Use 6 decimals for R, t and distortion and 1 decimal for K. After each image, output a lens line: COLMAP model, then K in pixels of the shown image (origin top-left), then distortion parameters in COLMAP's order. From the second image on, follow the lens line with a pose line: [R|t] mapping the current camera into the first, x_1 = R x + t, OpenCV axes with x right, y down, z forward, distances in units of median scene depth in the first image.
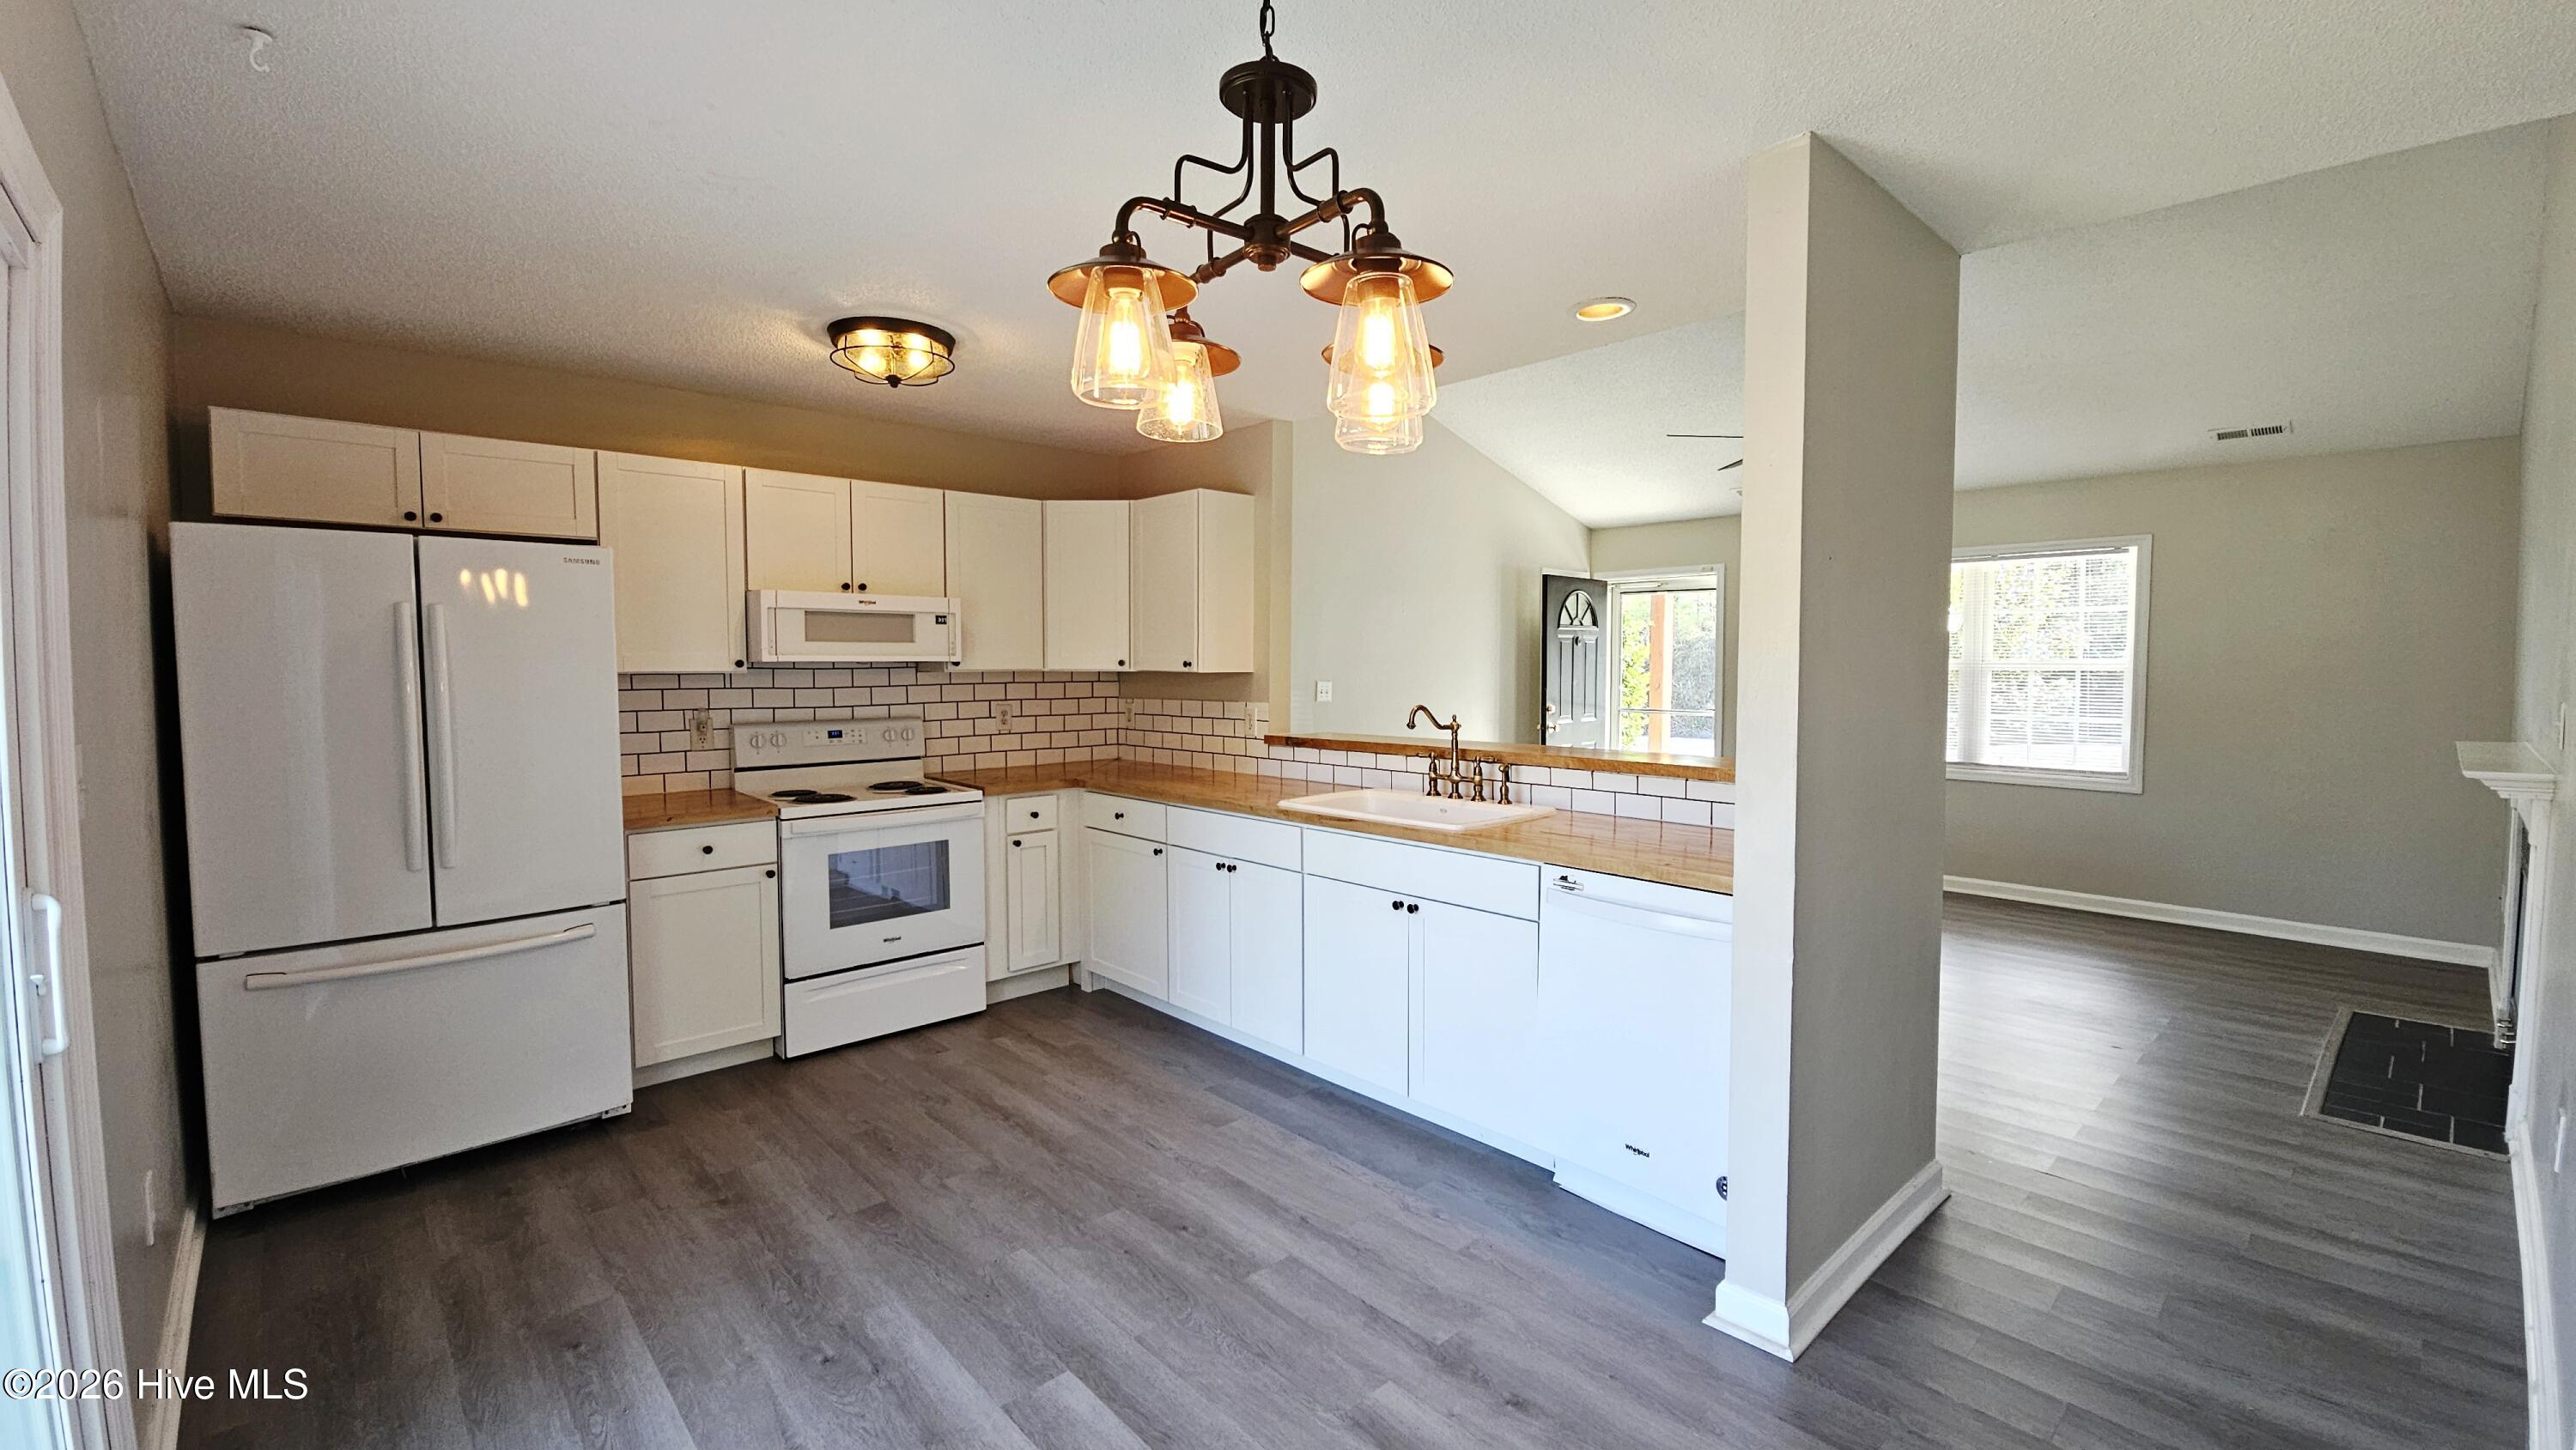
lens RADIAL K [[1044.1, 0, 1291.6], [0, 1044.1, 715.4], [0, 0, 1]] dist [0.001879, -0.000228]
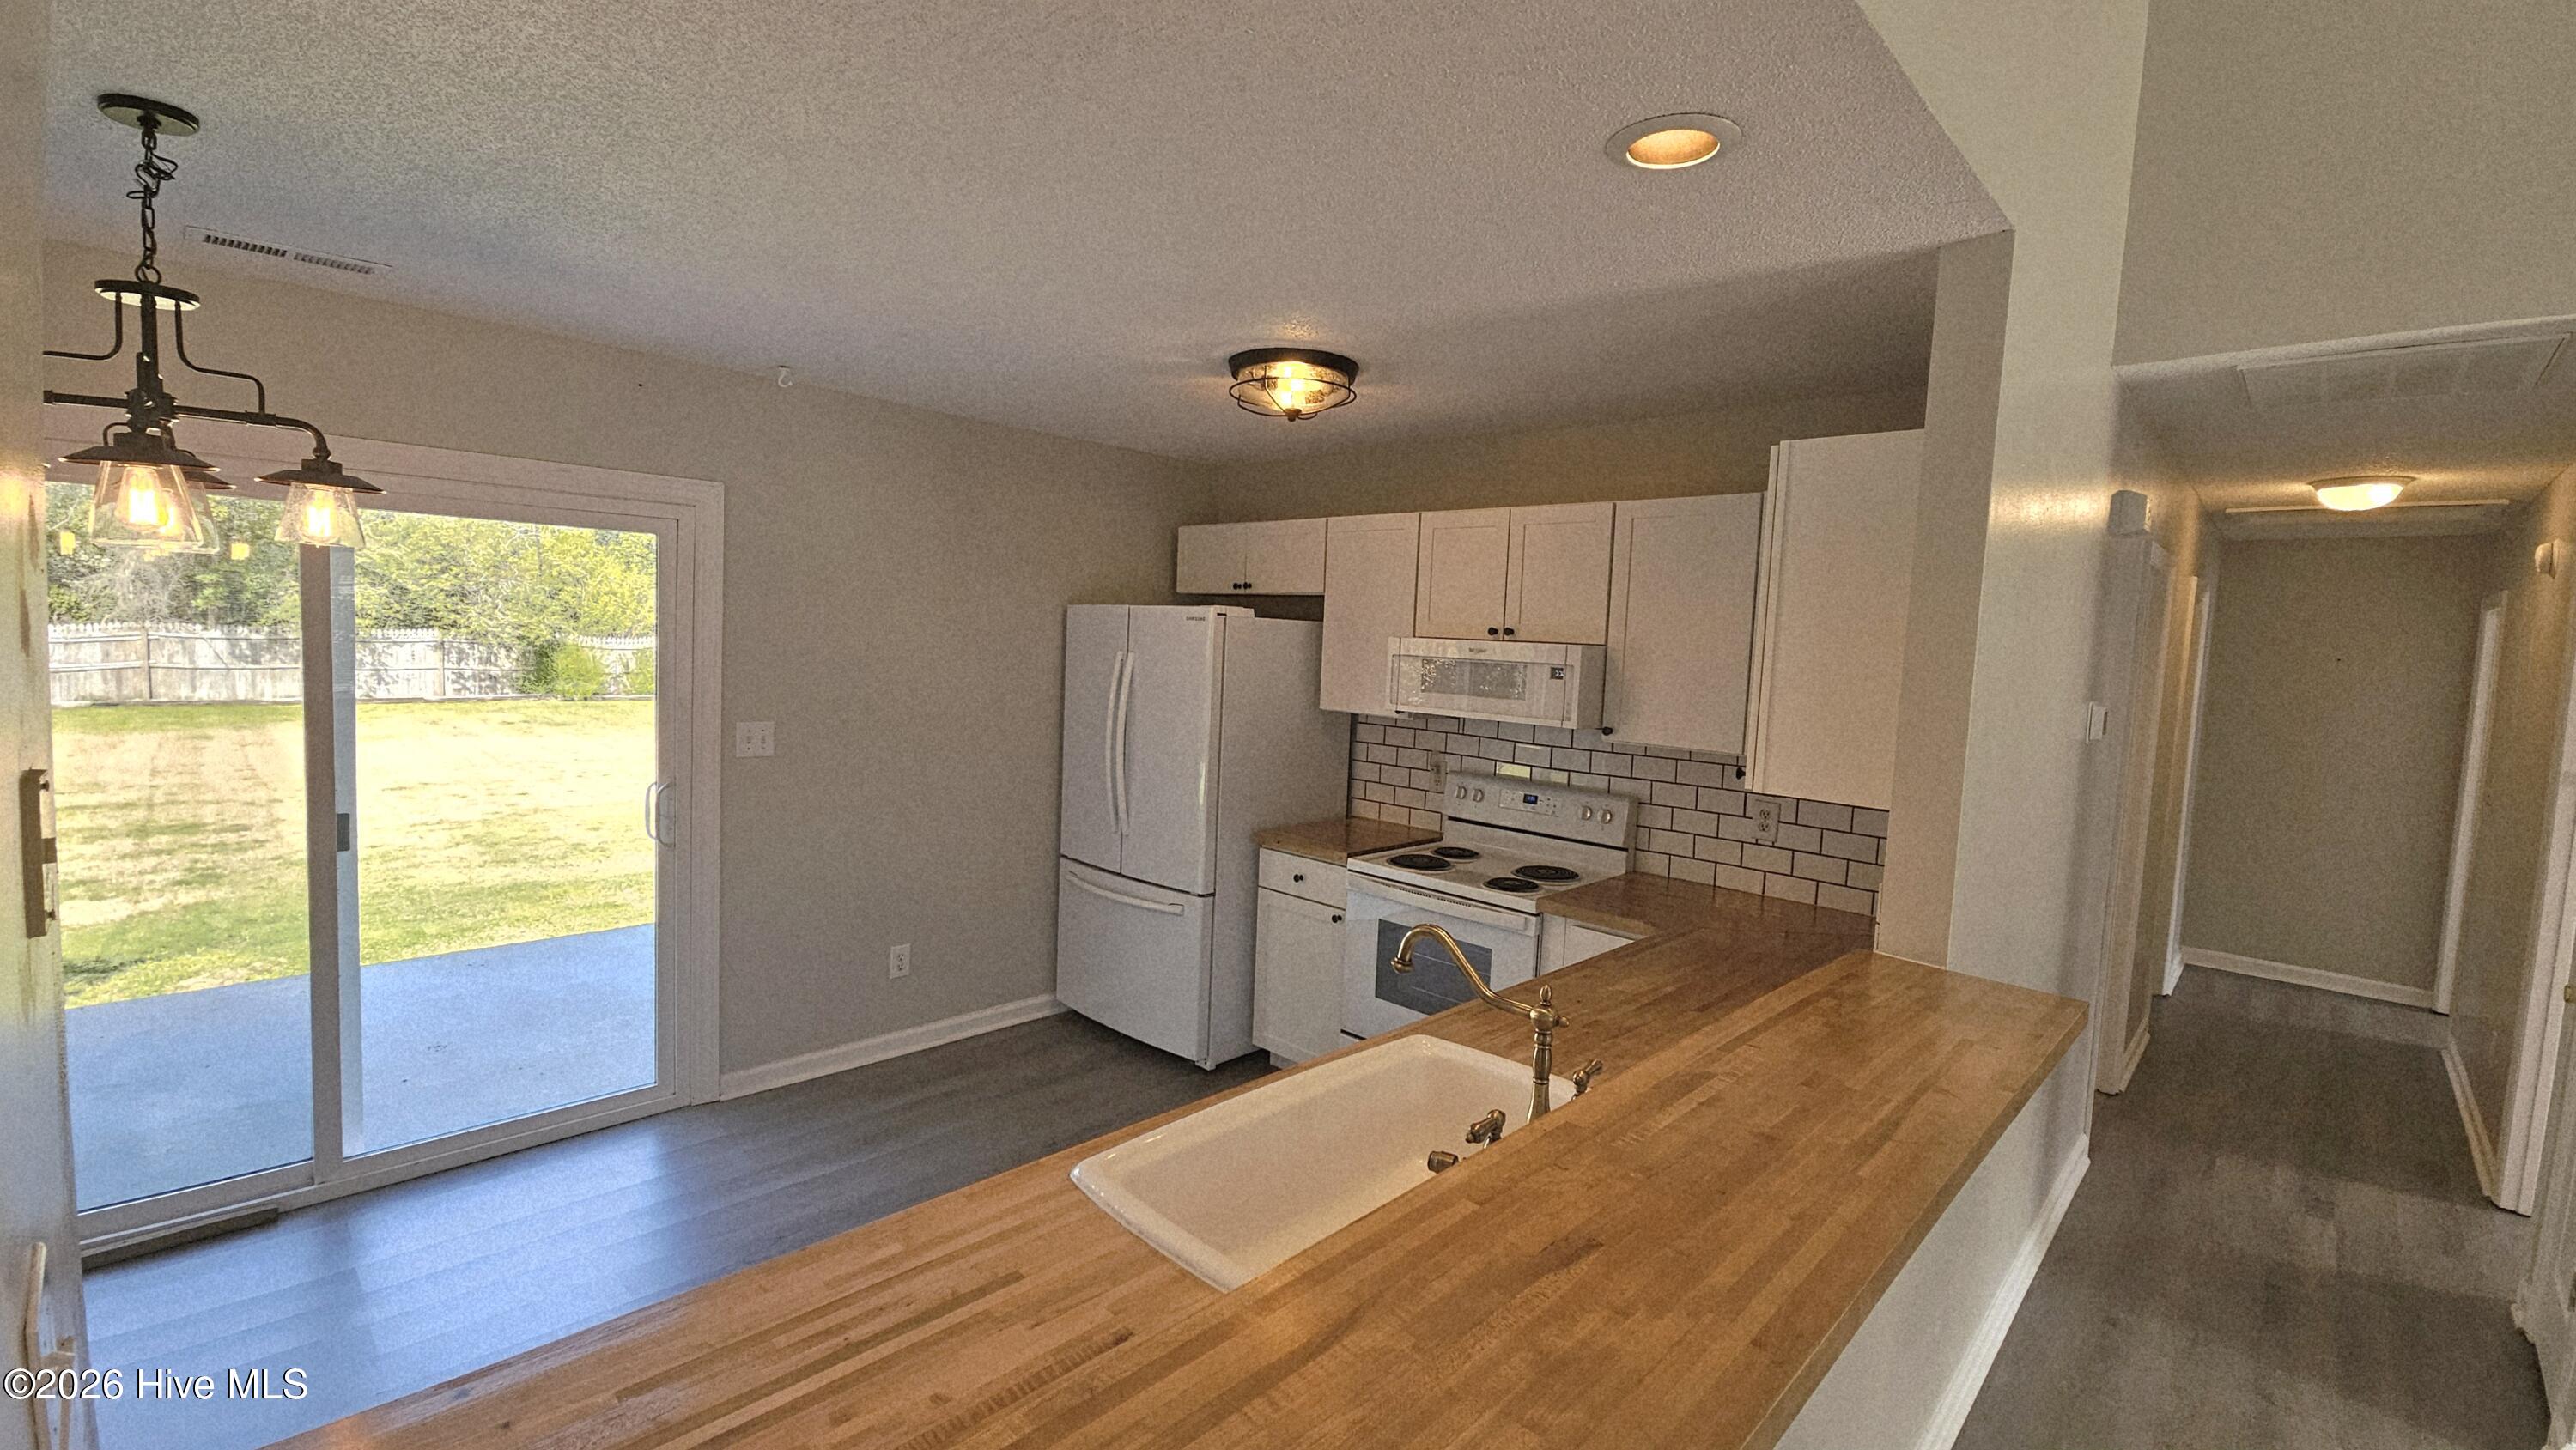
lens RADIAL K [[1079.5, 0, 1295.5], [0, 1079.5, 710.5], [0, 0, 1]] dist [0.000189, -0.000014]
pose [[0.059079, 0.073833, -0.995519, 0.513614], [-0.097910, 0.992881, 0.067826, -0.113079], [0.993440, 0.093464, 0.065888, 0.857987]]
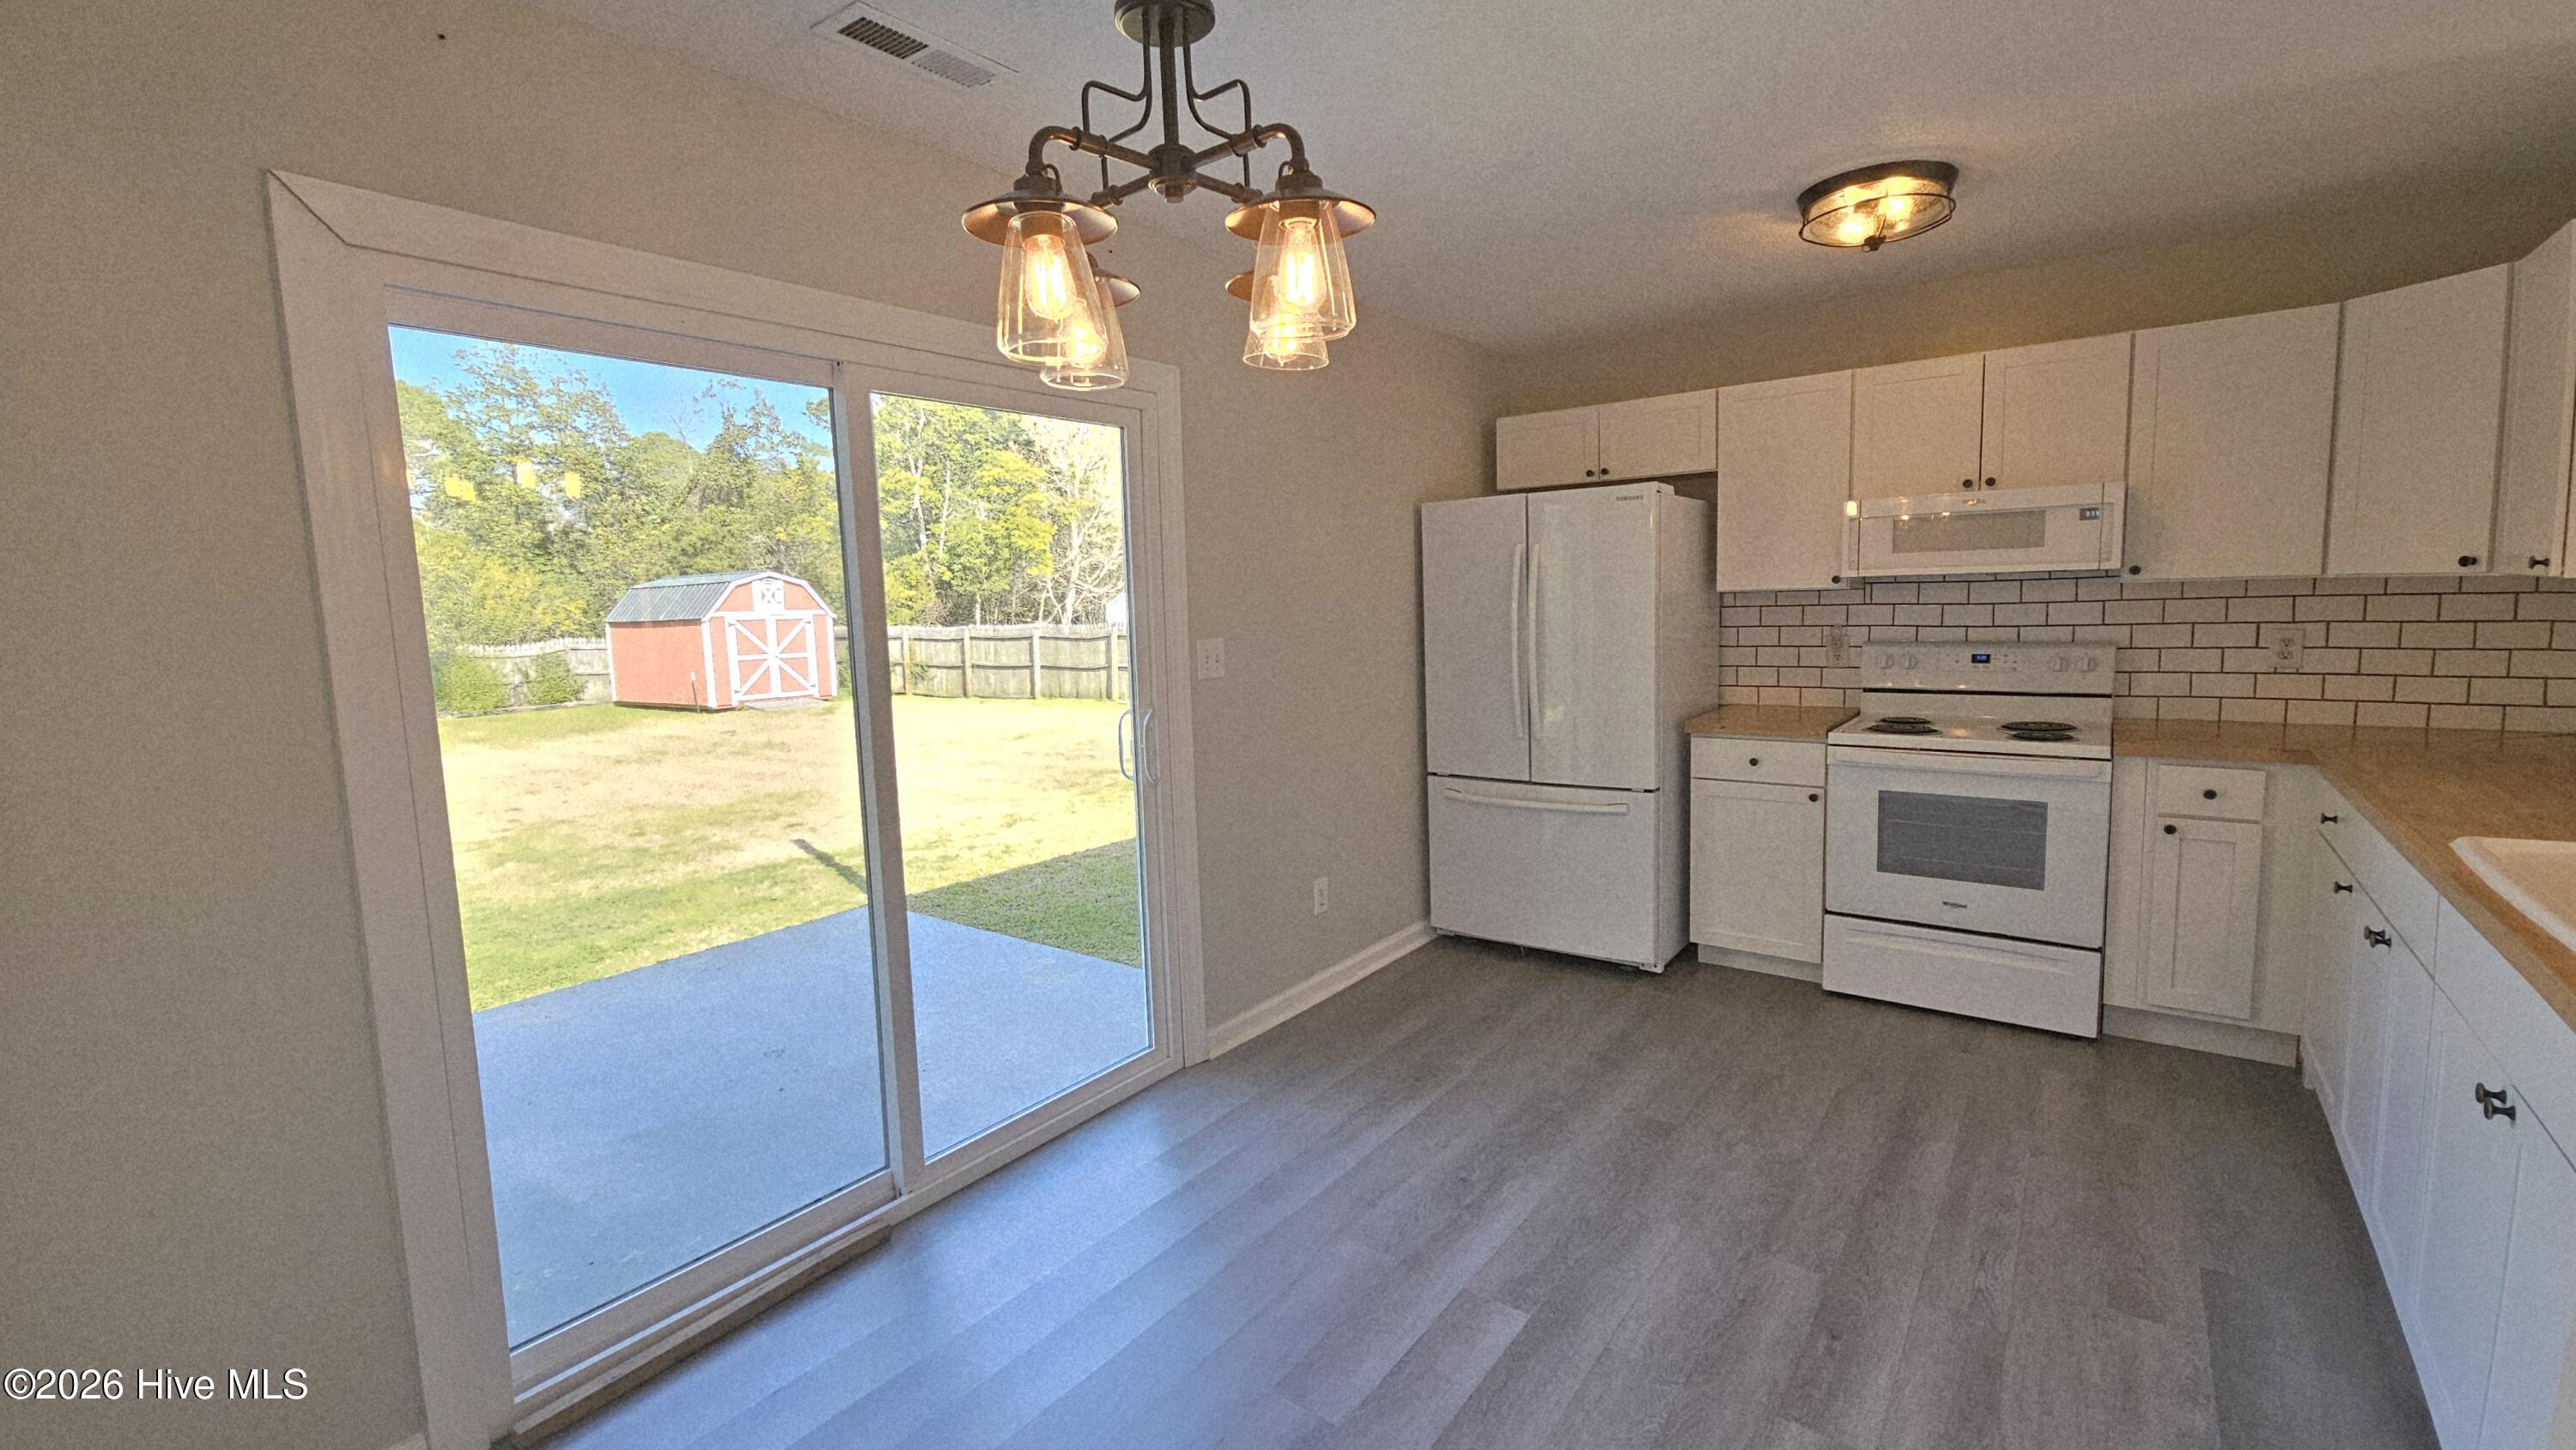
lens RADIAL K [[1079.5, 0, 1295.5], [0, 1079.5, 710.5], [0, 0, 1]] dist [0.000189, -0.000014]
pose [[0.176723, 0.100595, -0.979107, 0.384086], [-0.021893, 0.994919, 0.098268, -0.016625], [0.984017, 0.004070, 0.178027, 0.340236]]
